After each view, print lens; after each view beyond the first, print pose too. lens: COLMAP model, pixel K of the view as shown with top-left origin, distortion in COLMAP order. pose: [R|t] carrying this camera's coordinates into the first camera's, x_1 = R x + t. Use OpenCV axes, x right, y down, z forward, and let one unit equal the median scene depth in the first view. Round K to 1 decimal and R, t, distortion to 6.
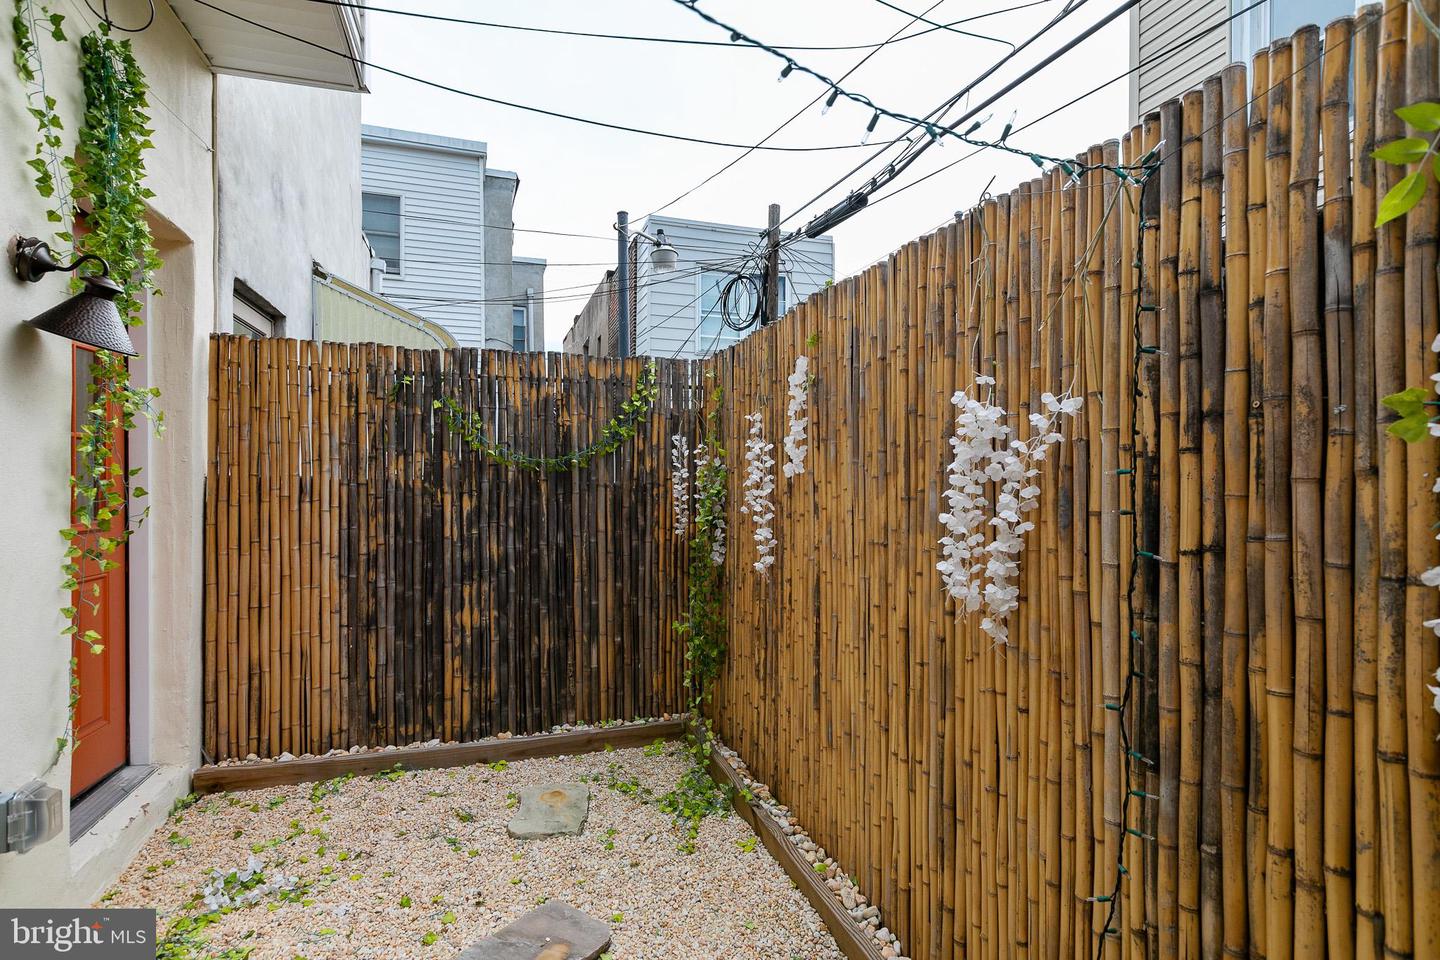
lens RADIAL K [[748.9, 0, 716.7], [0, 748.9, 480.2], [0, 0, 1]] dist [-0.001479, -0.000361]
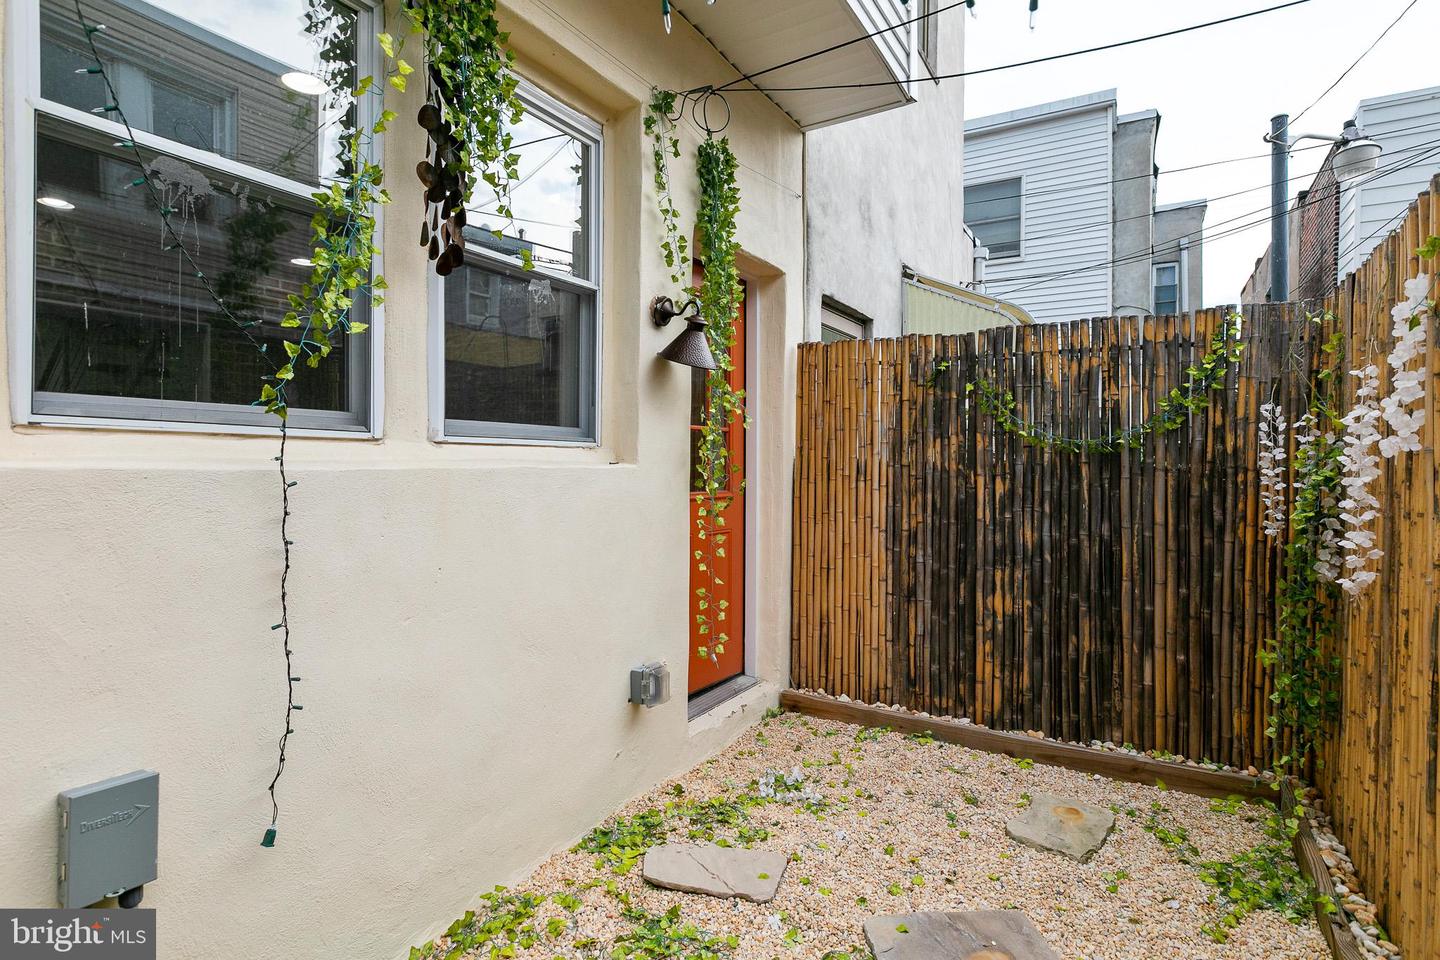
lens RADIAL K [[748.9, 0, 663.6], [0, 748.9, 468.4], [0, 0, 1]] dist [-0.001479, -0.000361]
pose [[0.621506, 0.009287, -0.783354, 0.161483], [-0.006119, 0.999957, 0.007000, 0.003802], [0.783385, 0.000442, 0.621536, 0.050761]]
